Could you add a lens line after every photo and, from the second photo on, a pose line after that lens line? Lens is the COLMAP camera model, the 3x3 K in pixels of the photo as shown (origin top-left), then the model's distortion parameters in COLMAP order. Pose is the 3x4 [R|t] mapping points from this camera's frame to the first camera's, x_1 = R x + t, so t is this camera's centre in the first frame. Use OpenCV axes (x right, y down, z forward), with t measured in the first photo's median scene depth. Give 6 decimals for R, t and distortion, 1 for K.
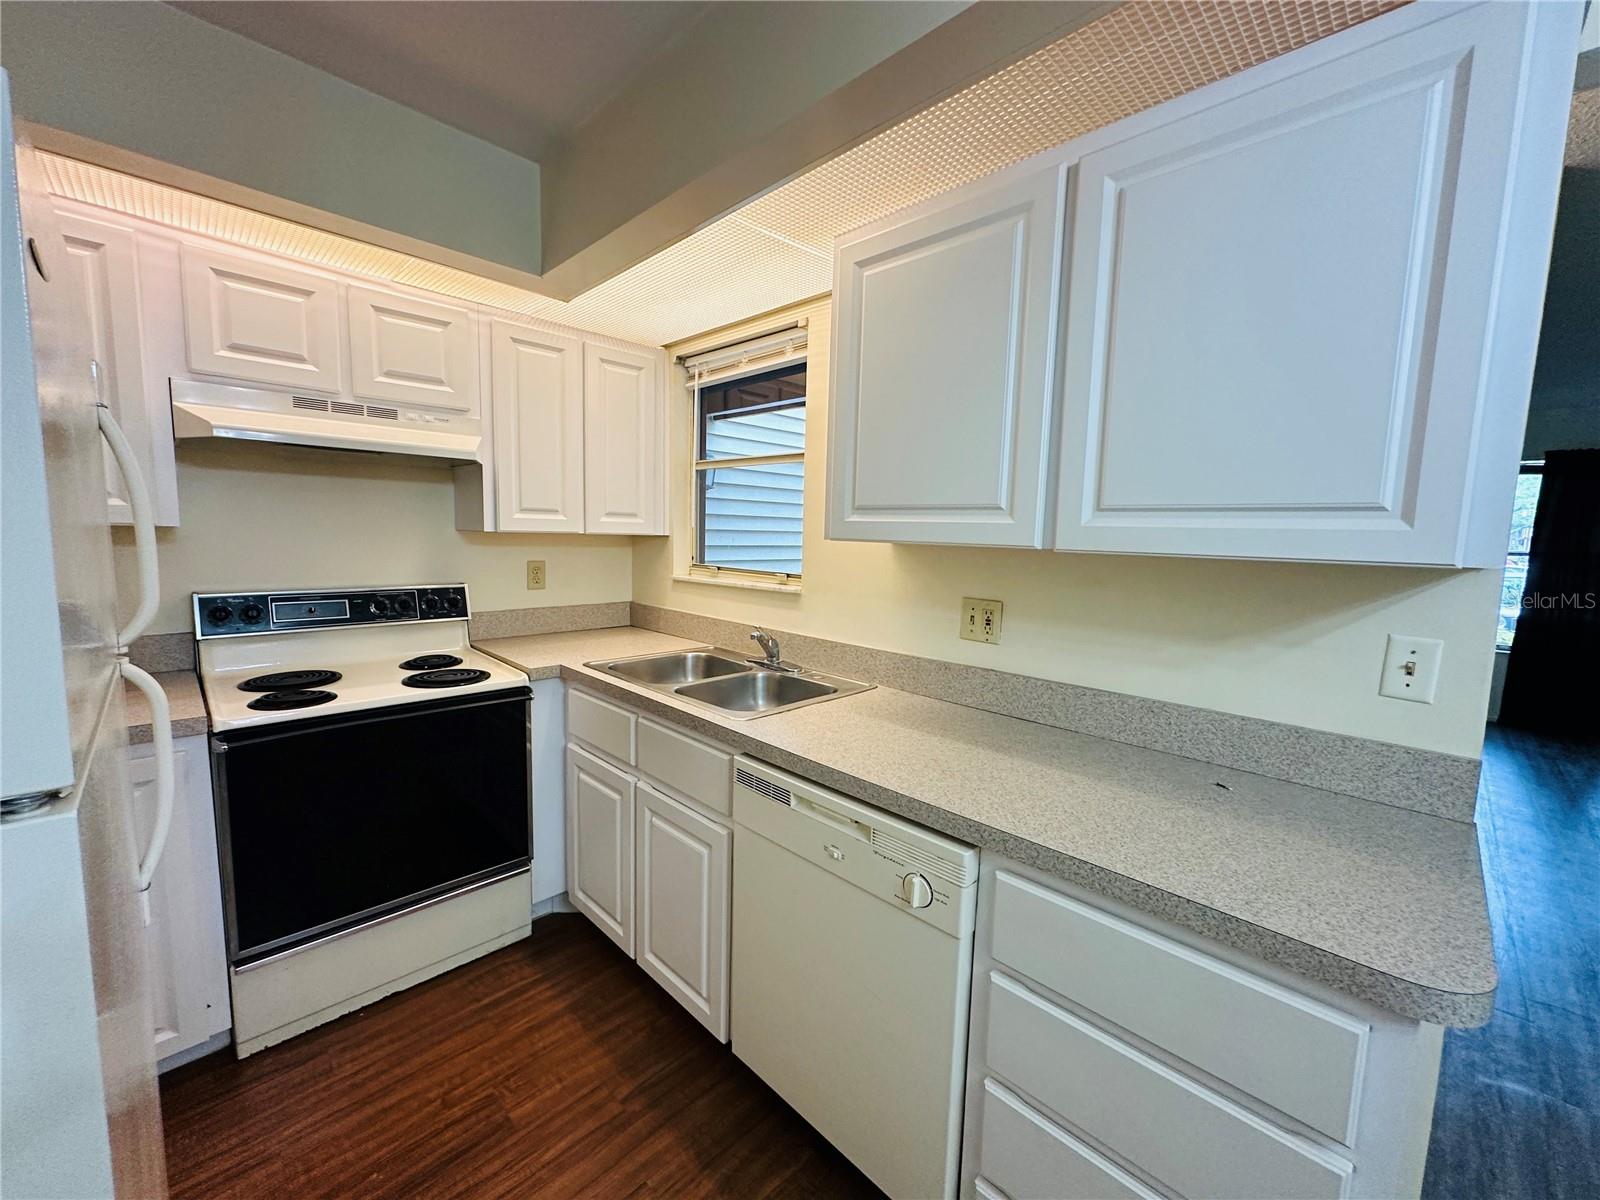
lens RADIAL K [[637.9, 0, 800.0], [0, 637.9, 600.0], [0, 0, 1]] dist [-0.003852, 0.000820]
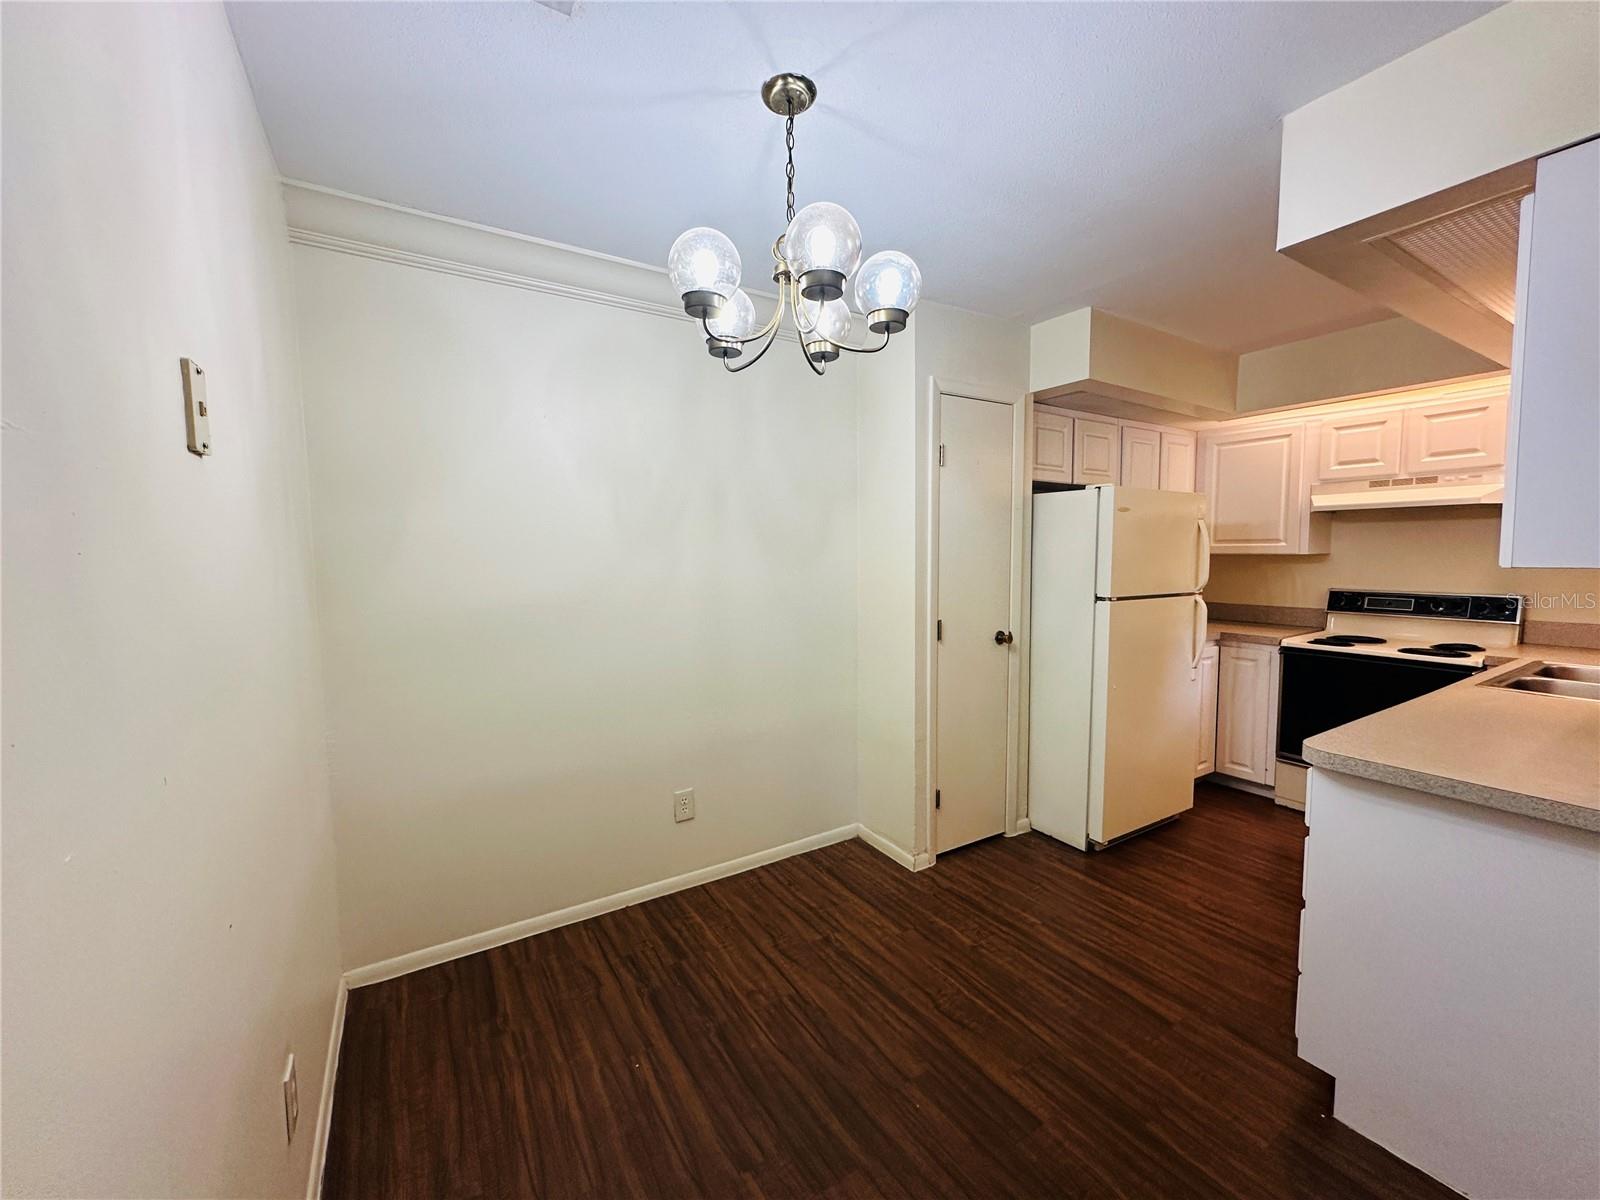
lens RADIAL K [[637.9, 0, 800.0], [0, 637.9, 600.0], [0, 0, 1]] dist [-0.003852, 0.000820]
pose [[-0.233021, 0.049927, -0.971189, 1.296826], [-0.103244, 0.991767, 0.075756, 0.043660], [0.966976, 0.117923, -0.225948, -0.116405]]
